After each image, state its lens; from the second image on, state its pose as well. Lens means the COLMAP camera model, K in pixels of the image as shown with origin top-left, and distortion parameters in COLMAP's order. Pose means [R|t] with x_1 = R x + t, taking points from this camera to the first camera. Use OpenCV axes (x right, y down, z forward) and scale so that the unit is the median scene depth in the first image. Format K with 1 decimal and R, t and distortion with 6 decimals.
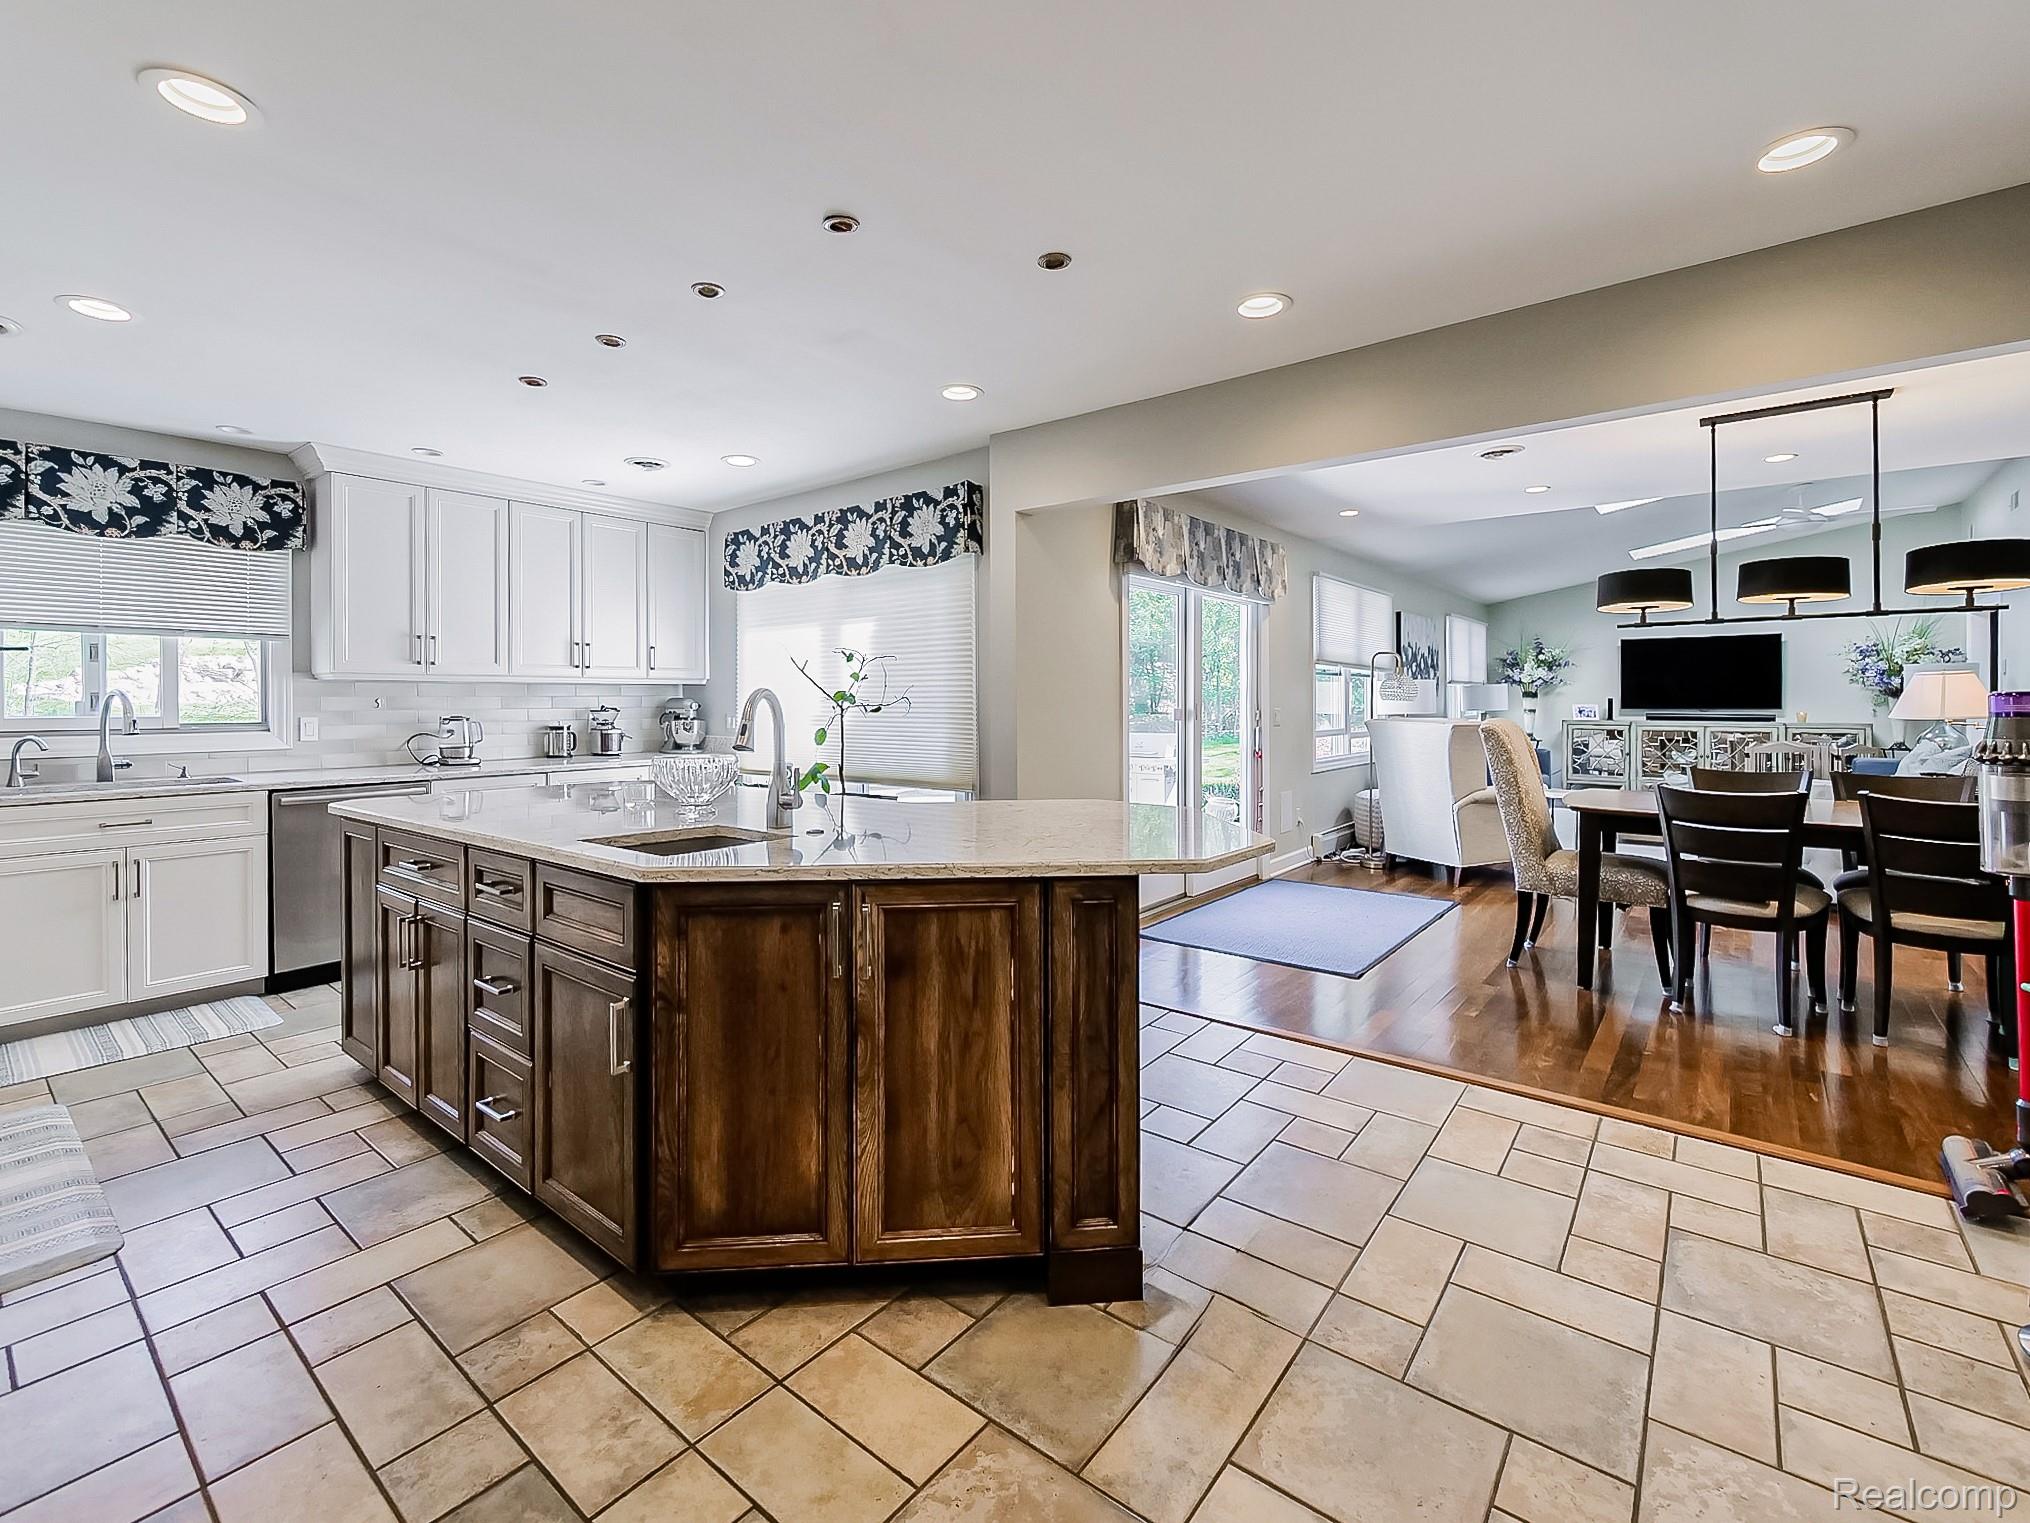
lens RADIAL K [[877.6, 0, 1004.6], [0, 877.6, 721.9], [0, 0, 1]] dist [-0.000664, -0.000262]
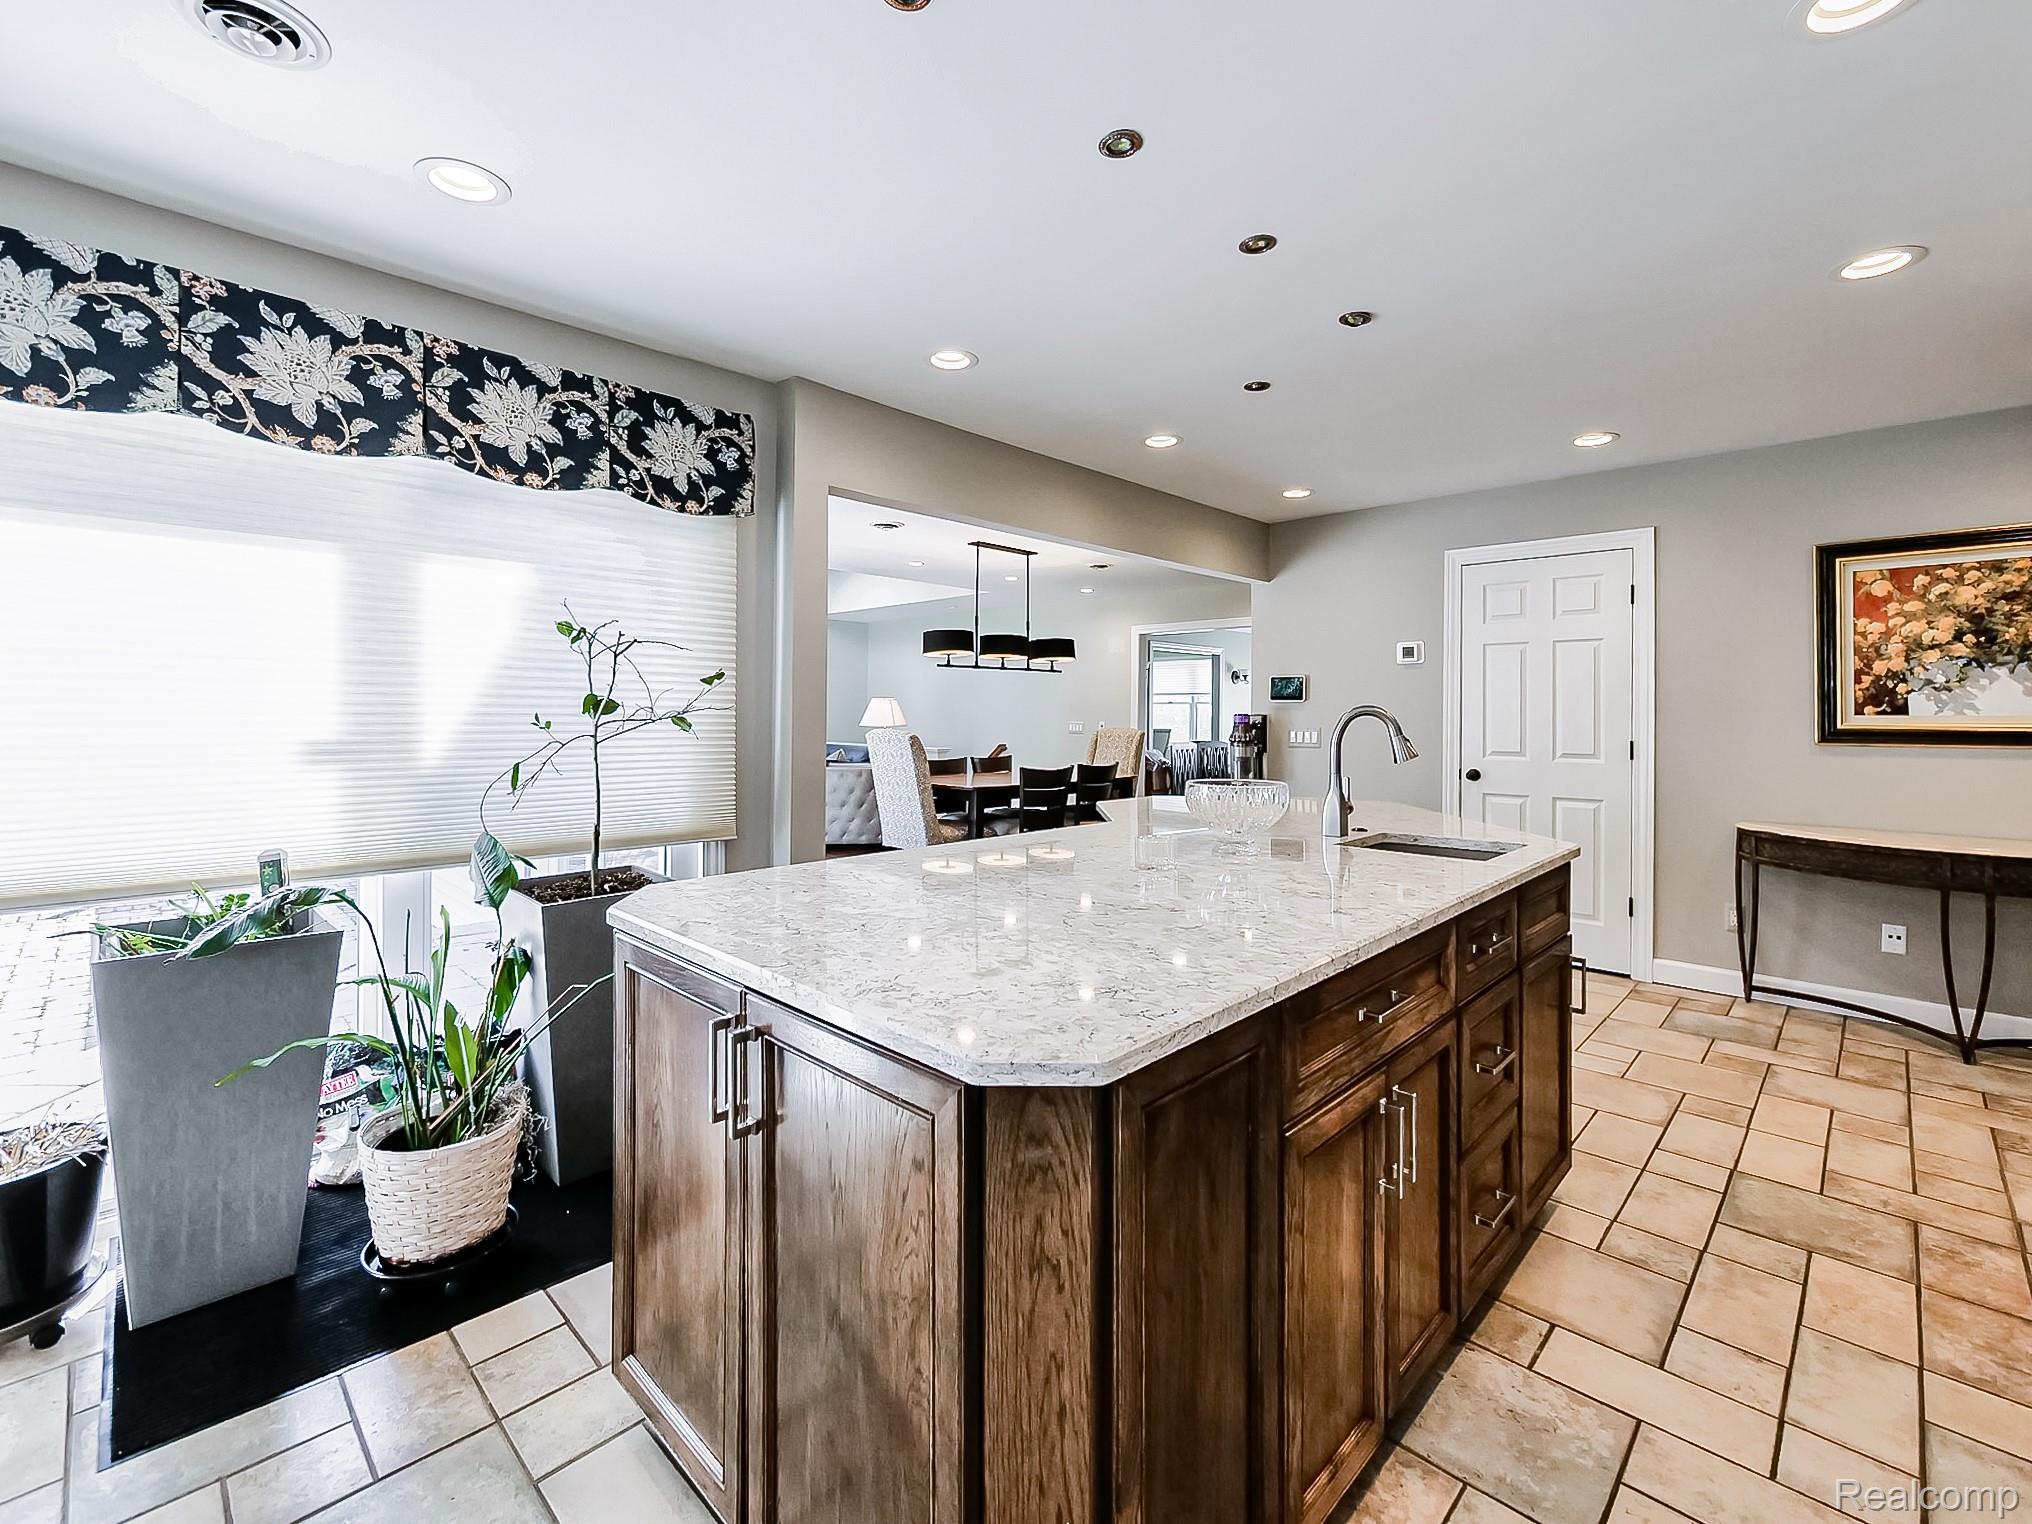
lens RADIAL K [[878.4, 0, 1005.6], [0, 878.4, 722.4], [0, 0, 1]] dist [-0.000664, -0.000262]
pose [[0.112438, -0.011049, 0.993597, -0.732055], [0.006282, 0.999926, 0.010409, -0.023845], [-0.993639, 0.005071, 0.112499, 0.683737]]
